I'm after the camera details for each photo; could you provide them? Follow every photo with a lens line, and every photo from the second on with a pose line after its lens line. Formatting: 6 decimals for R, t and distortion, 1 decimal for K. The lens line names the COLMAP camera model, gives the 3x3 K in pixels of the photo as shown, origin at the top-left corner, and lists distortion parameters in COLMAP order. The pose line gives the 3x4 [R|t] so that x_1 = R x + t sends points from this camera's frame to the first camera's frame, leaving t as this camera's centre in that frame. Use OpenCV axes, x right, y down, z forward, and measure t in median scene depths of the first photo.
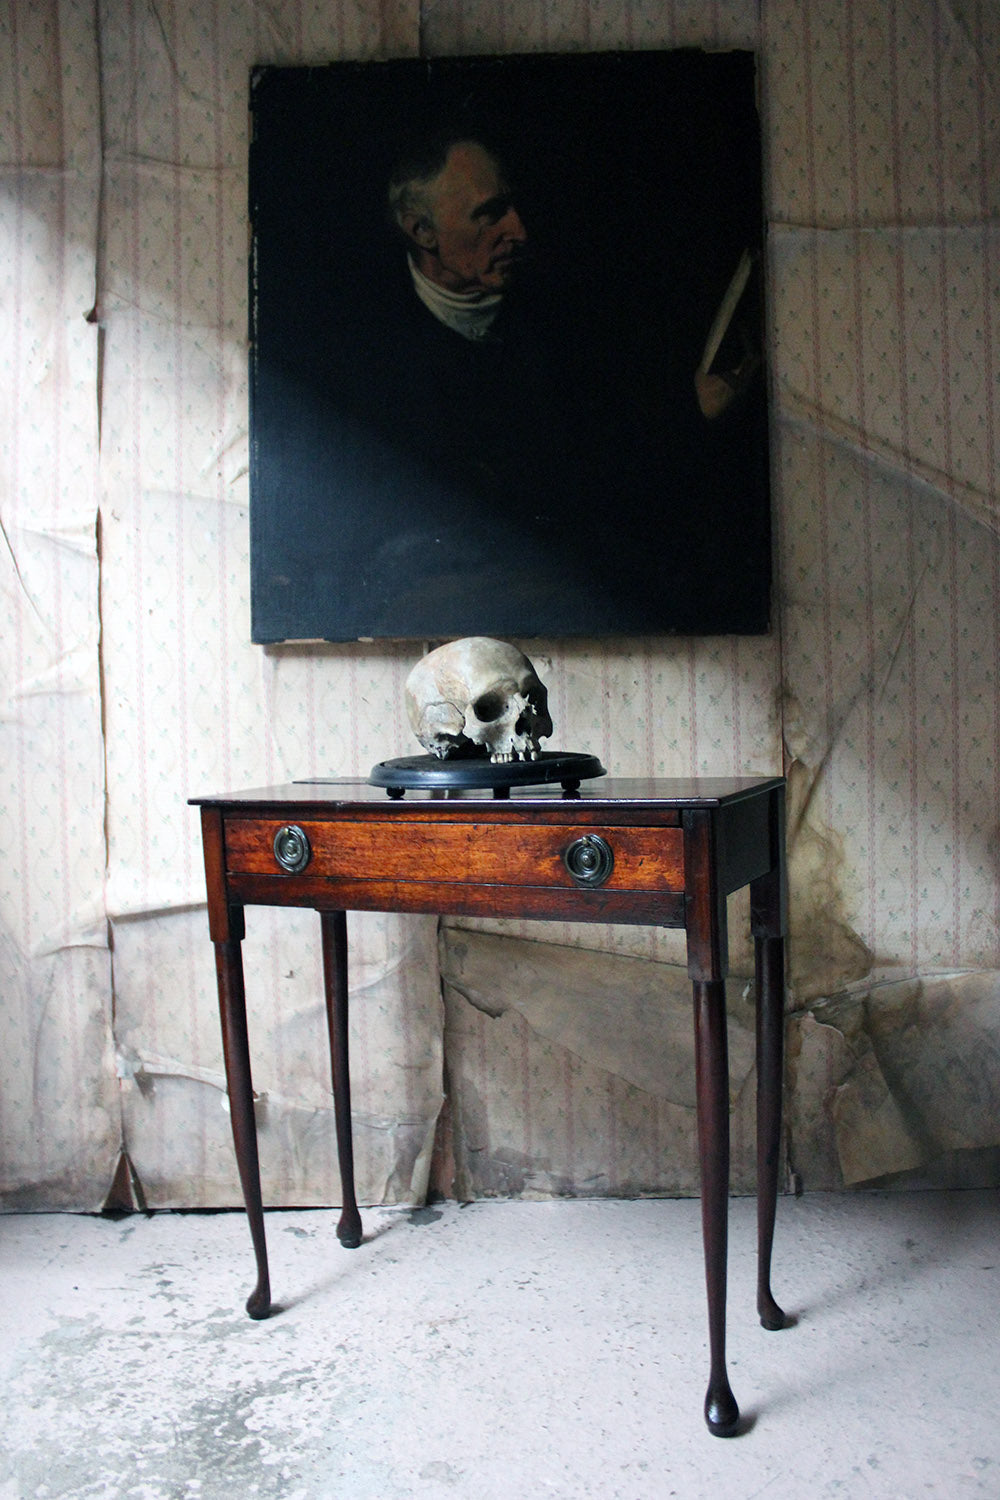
lens RADIAL K [[1226.8, 0, 487.6], [0, 1226.8, 774.6], [0, 0, 1]] dist [-0.148339, 0.127055]
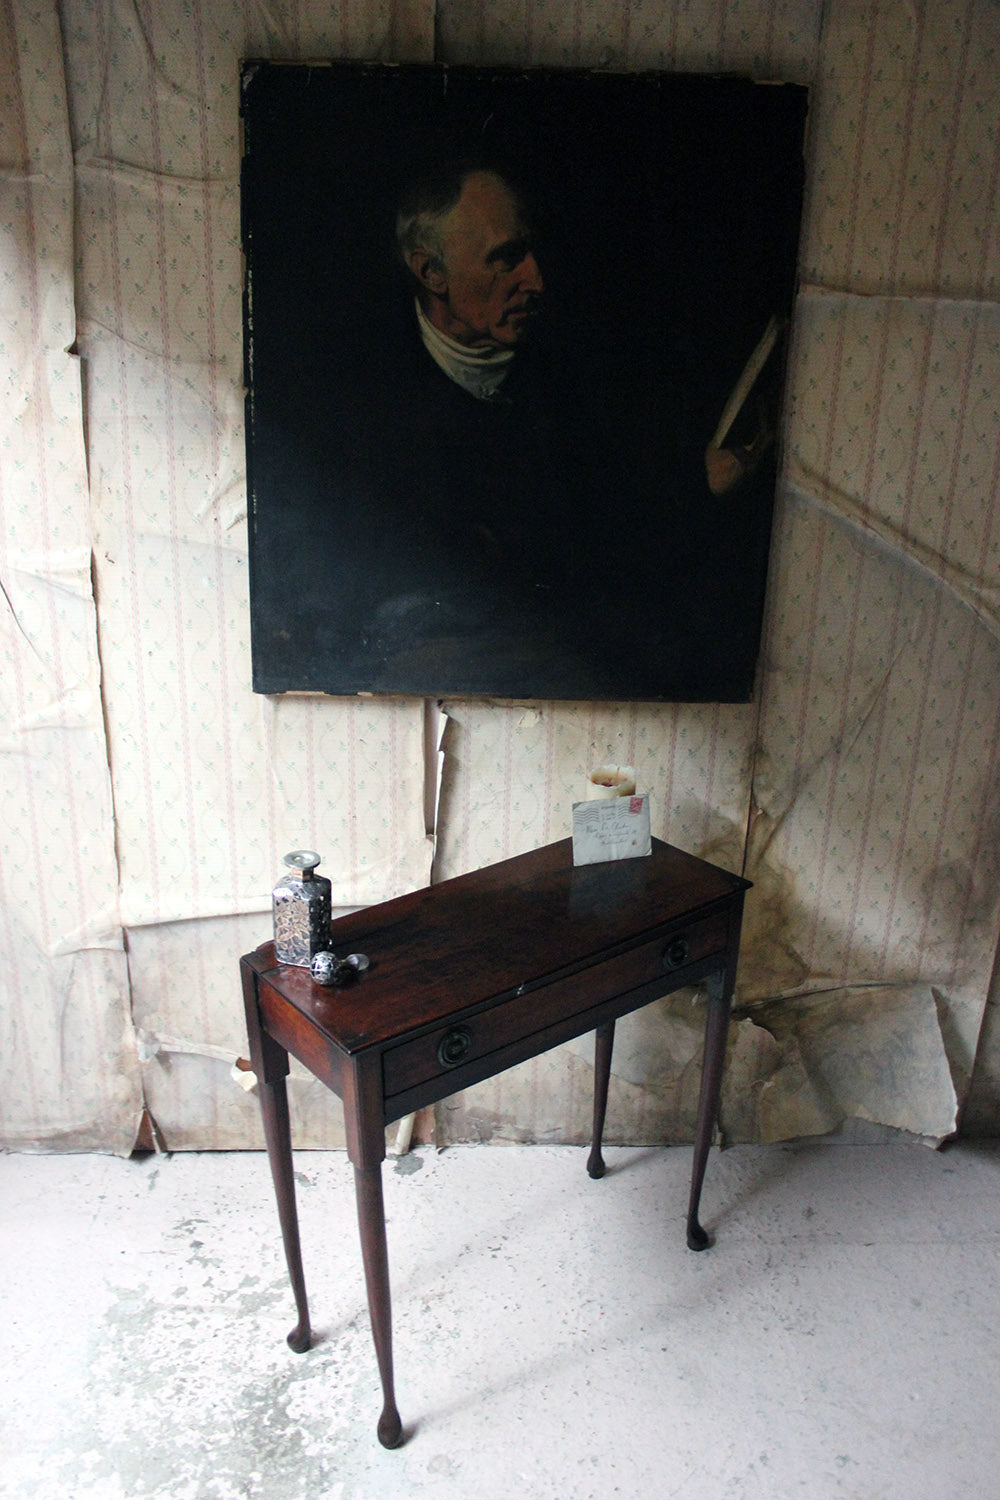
lens RADIAL K [[1226.8, 0, 476.9], [0, 1226.8, 781.8], [0, 0, 1]] dist [-0.148339, 0.127055]
pose [[0.997757, 0.022121, 0.063184, -0.068631], [-0.041147, 0.947145, 0.318157, -0.370540], [-0.052806, -0.320043, 0.945930, -0.005795]]
